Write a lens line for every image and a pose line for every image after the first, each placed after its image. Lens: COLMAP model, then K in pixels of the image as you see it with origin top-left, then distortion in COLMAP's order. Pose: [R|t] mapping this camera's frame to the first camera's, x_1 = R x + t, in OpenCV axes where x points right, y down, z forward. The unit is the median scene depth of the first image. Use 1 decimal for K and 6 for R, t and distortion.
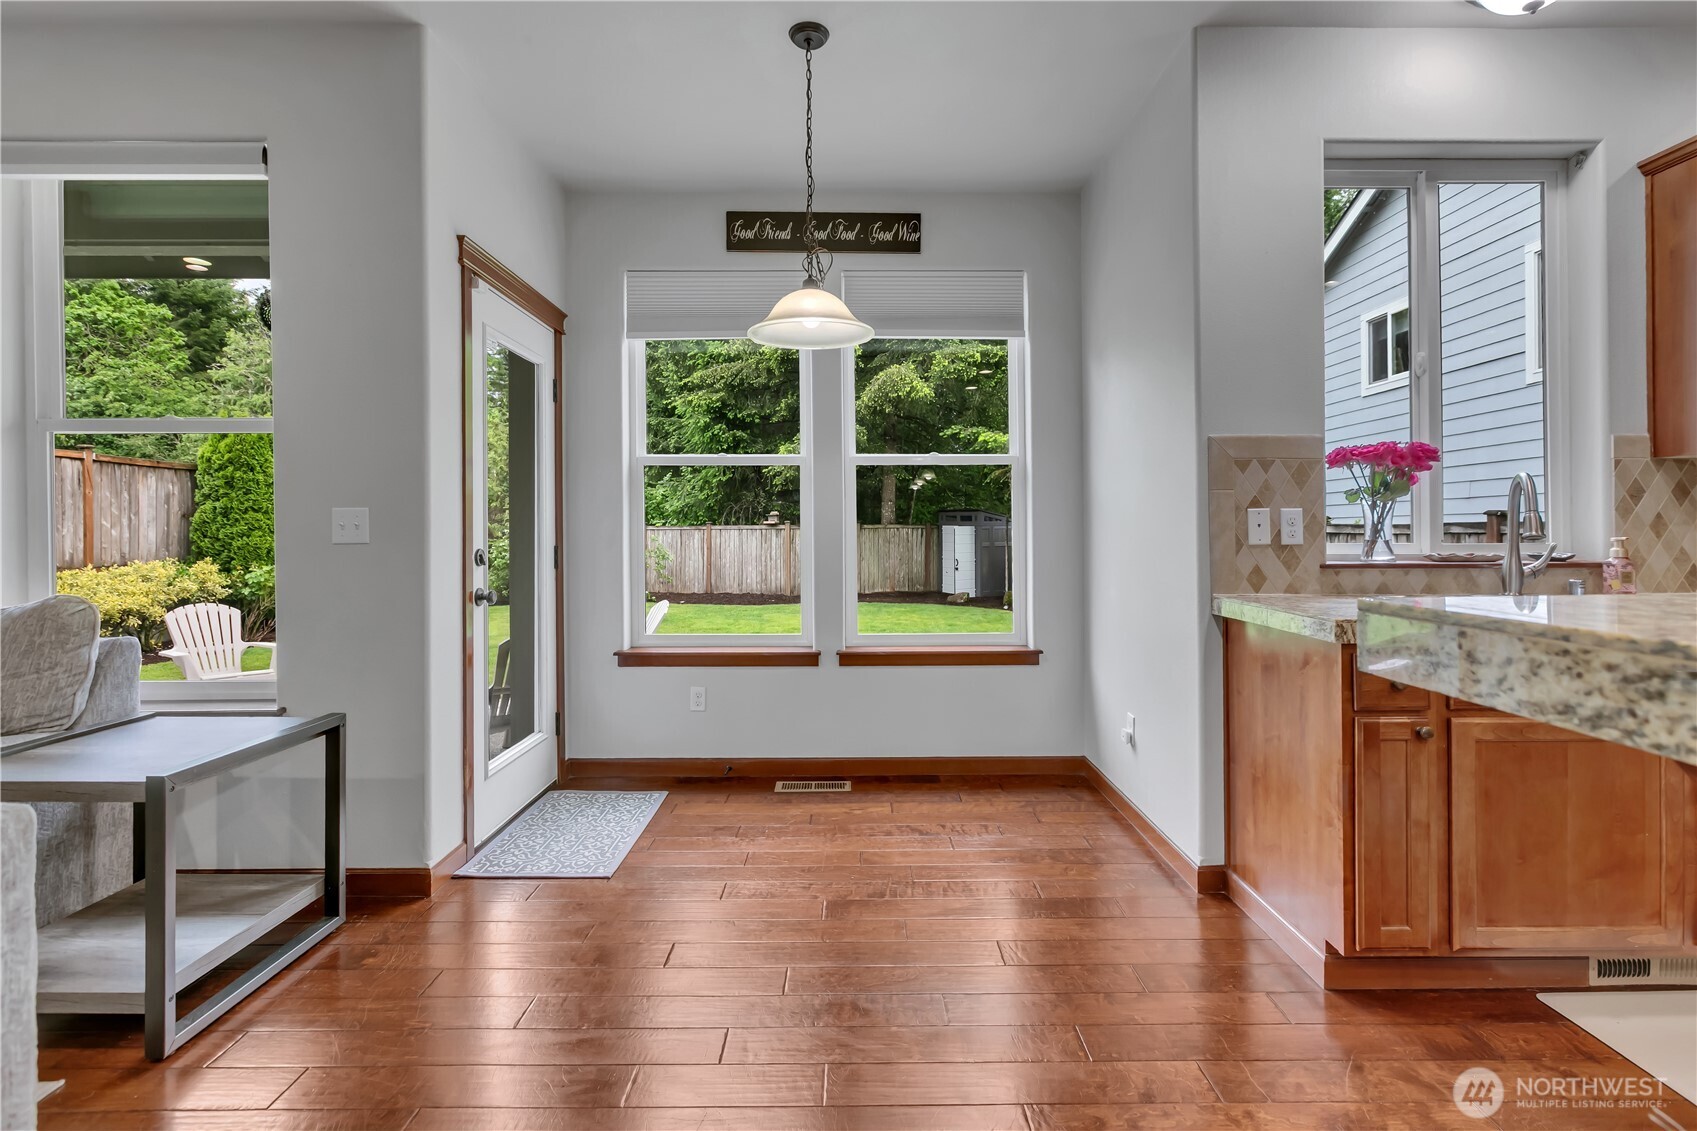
lens RADIAL K [[798.5, 0, 860.0], [0, 798.5, 537.8], [0, 0, 1]] dist [0.000582, 0.001796]
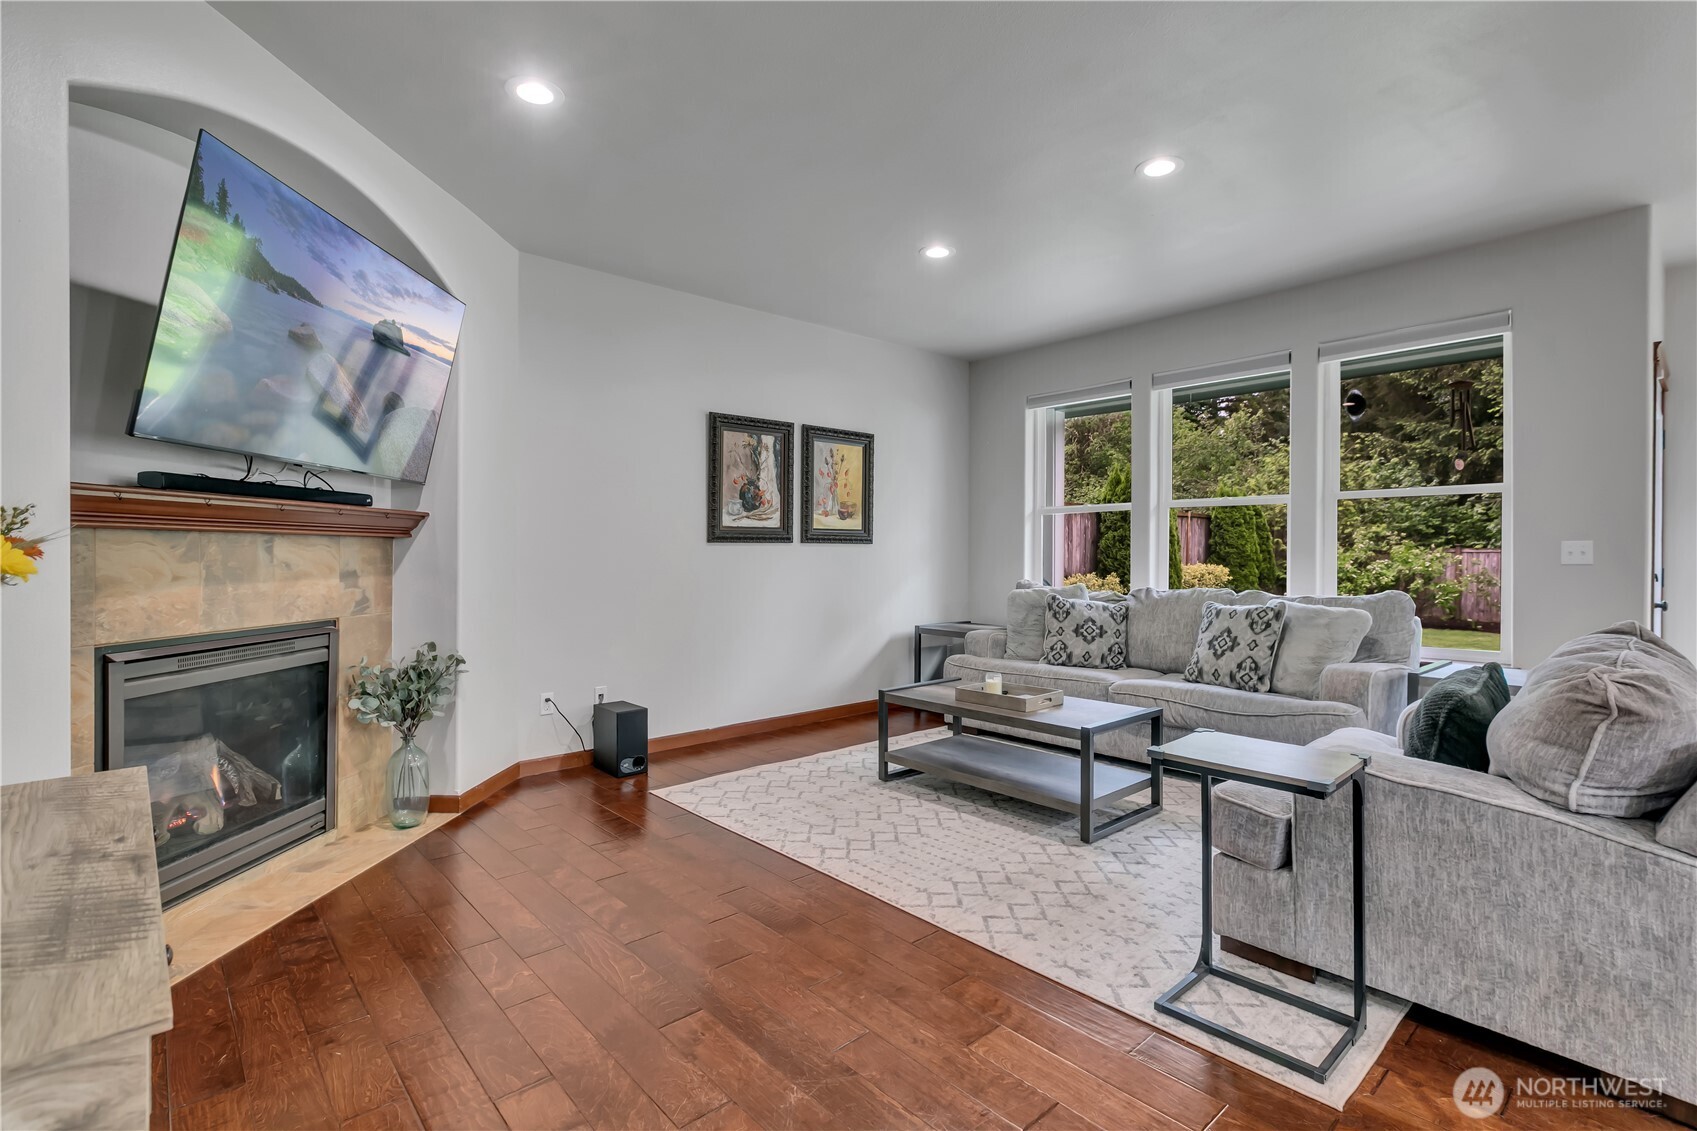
lens RADIAL K [[798.5, 0, 854.2], [0, 798.5, 559.1], [0, 0, 1]] dist [0.000582, 0.001796]
pose [[0.664469, 0.007614, -0.747277, -0.405941], [-0.007966, 0.999963, 0.003106, 0.002187], [0.747273, 0.003889, 0.664505, -0.993877]]
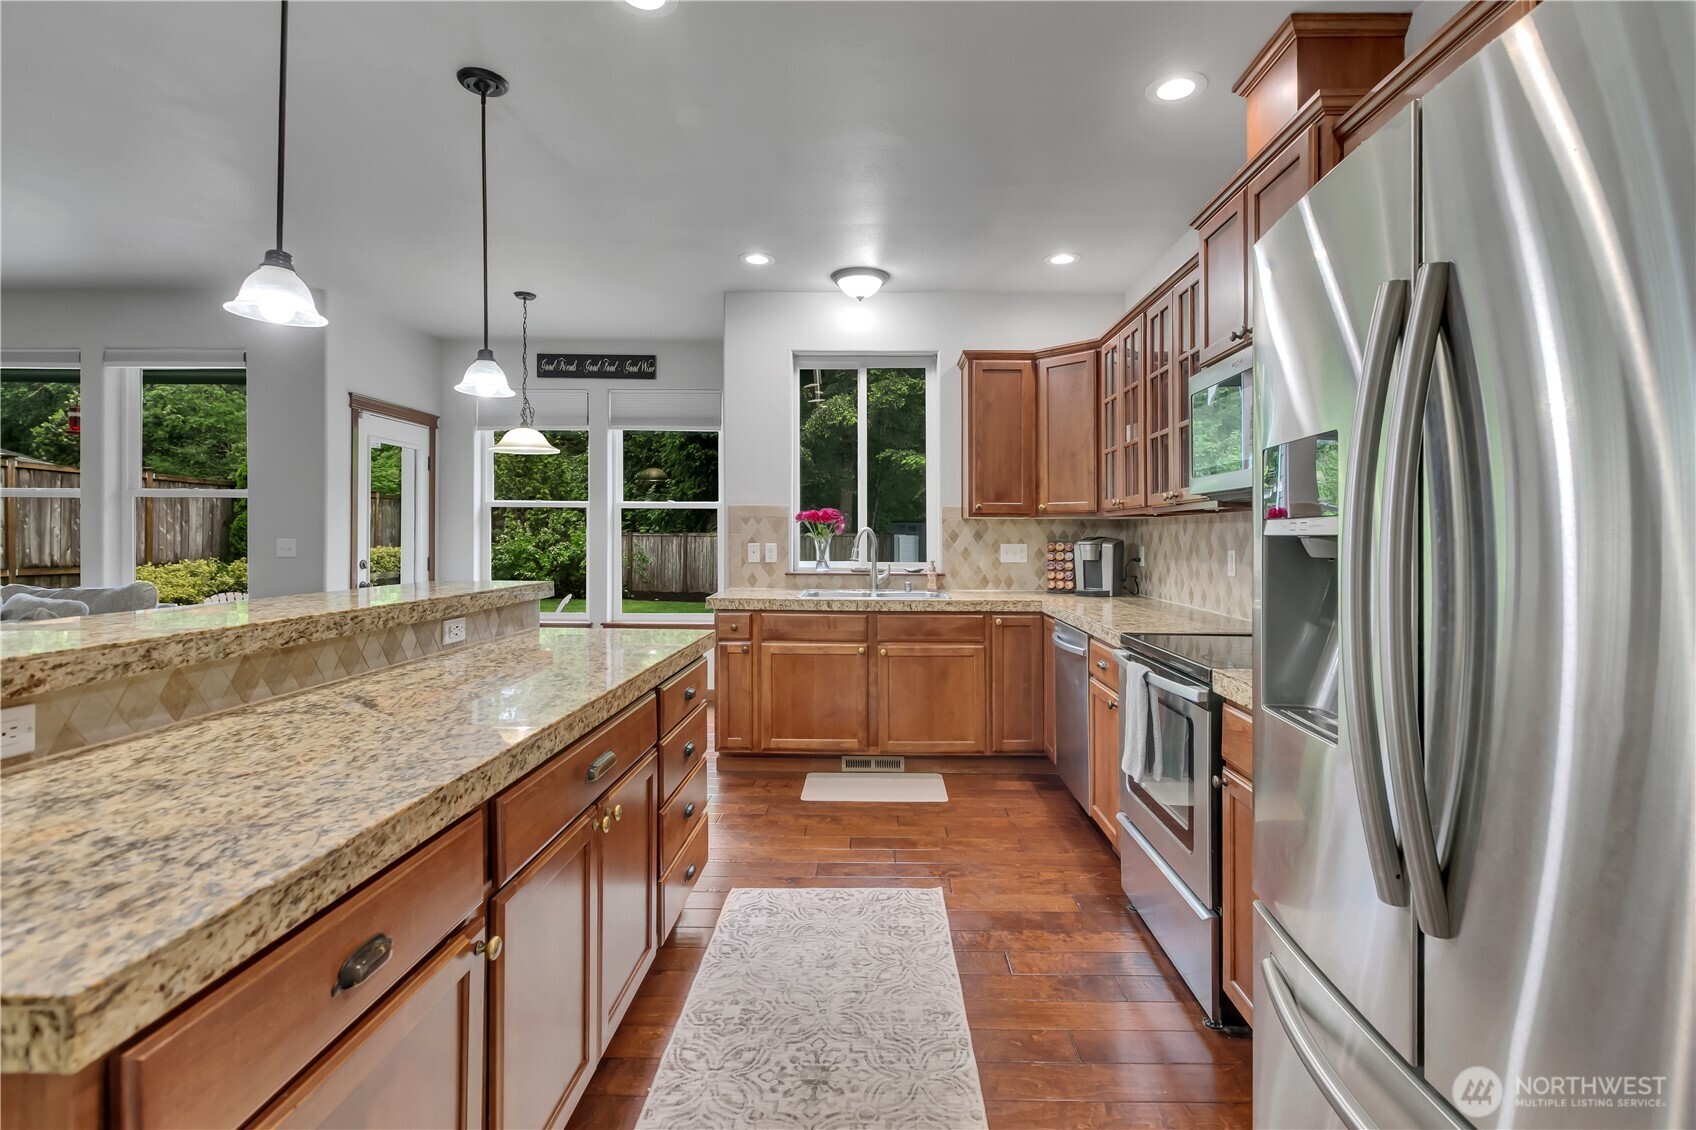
lens RADIAL K [[782.9, 0, 873.3], [0, 782.9, 544.5], [0, 0, 1]] dist [0.003843, -0.000232]
pose [[0.999750, 0.009471, -0.020249, 0.809479], [-0.009382, 0.999946, 0.004482, -0.044134], [0.020291, -0.004291, 0.999785, -0.861150]]
